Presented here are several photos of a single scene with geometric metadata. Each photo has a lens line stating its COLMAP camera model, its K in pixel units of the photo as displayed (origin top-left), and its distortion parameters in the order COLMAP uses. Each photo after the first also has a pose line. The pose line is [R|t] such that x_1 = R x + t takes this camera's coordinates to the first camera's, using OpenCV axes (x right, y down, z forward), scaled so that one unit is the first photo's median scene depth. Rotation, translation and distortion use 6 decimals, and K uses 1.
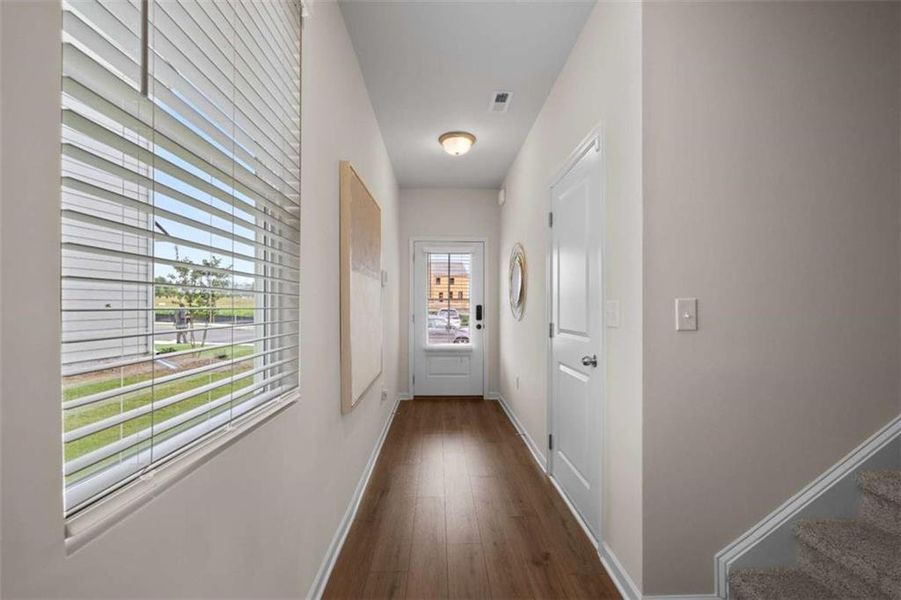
lens RADIAL K [[383.4, 0, 450.5], [0, 383.4, 300.0], [0, 0, 1]] dist [-0.000670, -0.000242]
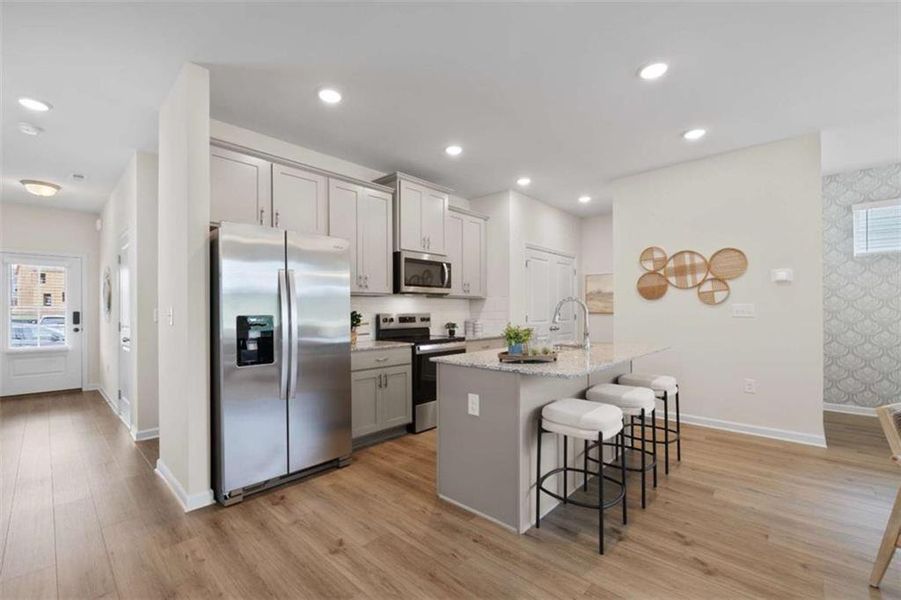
lens RADIAL K [[383.4, 0, 450.5], [0, 383.4, 300.0], [0, 0, 1]] dist [-0.000670, -0.000242]
pose [[0.710262, -0.004510, 0.703923, 0.063695], [0.007883, 0.999968, -0.001548, -0.011423], [-0.703893, 0.006648, 0.710274, -0.655235]]
